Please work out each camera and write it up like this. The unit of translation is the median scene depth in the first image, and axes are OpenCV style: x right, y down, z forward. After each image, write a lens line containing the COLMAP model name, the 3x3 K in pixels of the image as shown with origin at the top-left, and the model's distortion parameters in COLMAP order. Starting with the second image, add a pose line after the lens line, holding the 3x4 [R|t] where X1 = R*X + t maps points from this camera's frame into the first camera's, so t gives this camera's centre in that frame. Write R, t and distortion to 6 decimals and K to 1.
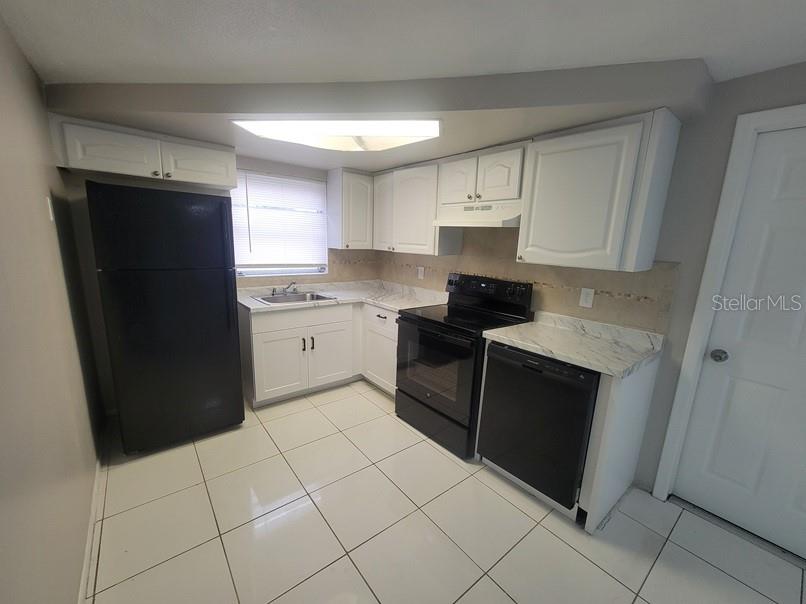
lens RADIAL K [[327.2, 0, 404.5], [0, 327.2, 307.8], [0, 0, 1]] dist [0.002942, -0.000269]
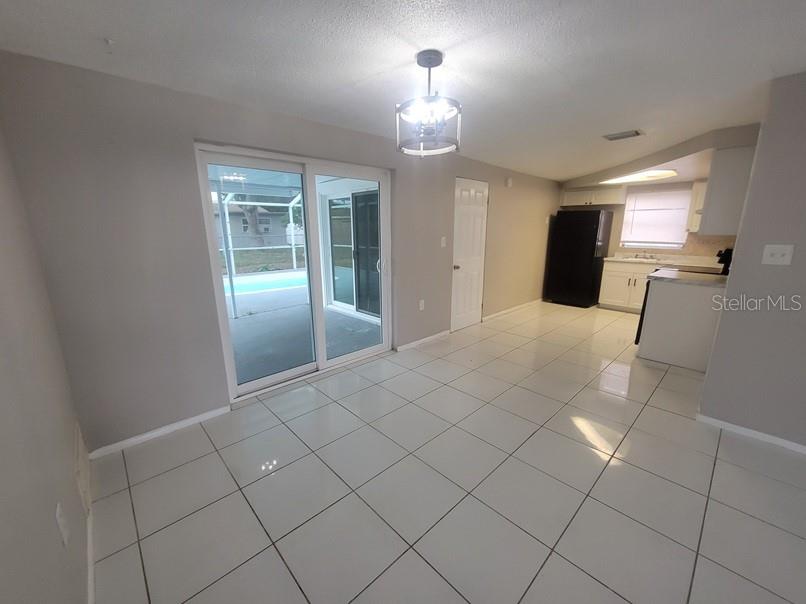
lens RADIAL K [[327.2, 0, 400.1], [0, 327.2, 305.7], [0, 0, 1]] dist [0.002942, -0.000269]
pose [[0.076428, 0.196317, -0.977557, 1.576311], [-0.199709, 0.963571, 0.177895, 0.183303], [0.976870, 0.181631, 0.112850, -0.522553]]
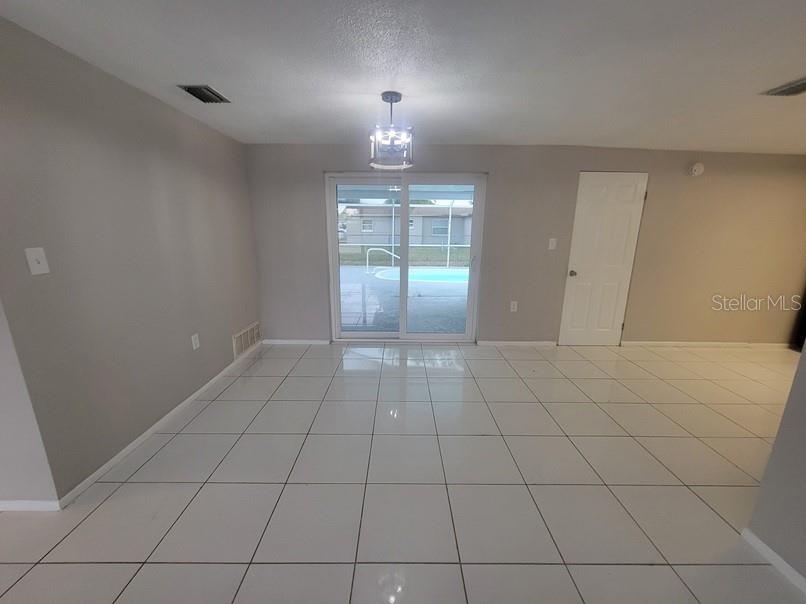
lens RADIAL K [[327.2, 0, 400.9], [0, 327.2, 303.7], [0, 0, 1]] dist [0.002942, -0.000269]
pose [[-0.624438, 0.134288, -0.769444, 1.567406], [-0.194727, 0.927239, 0.319858, 0.037275], [0.756412, 0.349563, -0.552854, 0.197371]]
